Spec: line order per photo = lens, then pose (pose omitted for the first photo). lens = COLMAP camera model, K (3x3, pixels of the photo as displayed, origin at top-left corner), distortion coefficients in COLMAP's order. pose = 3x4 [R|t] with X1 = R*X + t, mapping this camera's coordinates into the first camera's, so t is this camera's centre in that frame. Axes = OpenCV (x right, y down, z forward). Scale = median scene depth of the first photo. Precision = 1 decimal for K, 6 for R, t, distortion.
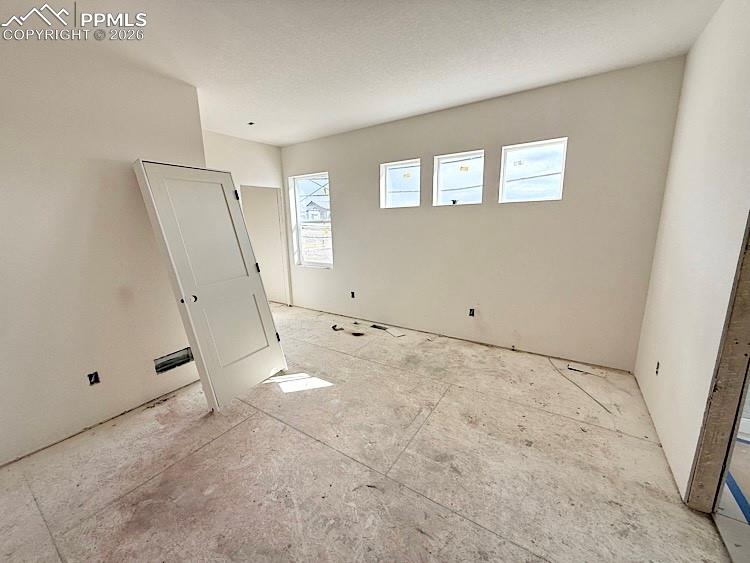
lens RADIAL K [[297.2, 0, 372.6], [0, 297.2, 281.2], [0, 0, 1]] dist [-0.001210, 0.000091]
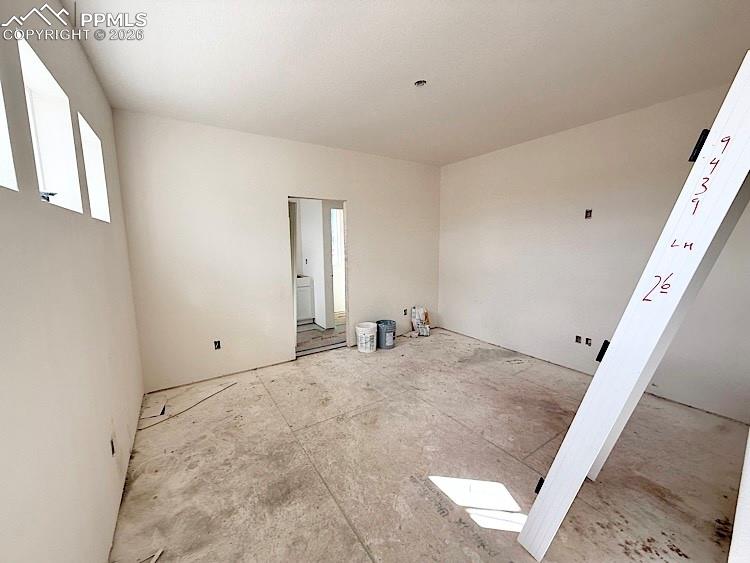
lens RADIAL K [[297.2, 0, 372.6], [0, 297.2, 281.2], [0, 0, 1]] dist [-0.001210, 0.000091]
pose [[-0.918007, -0.018024, 0.396154, -0.291496], [0.110948, 0.947400, 0.300206, -0.314288], [-0.380728, 0.319544, -0.867720, 1.587122]]
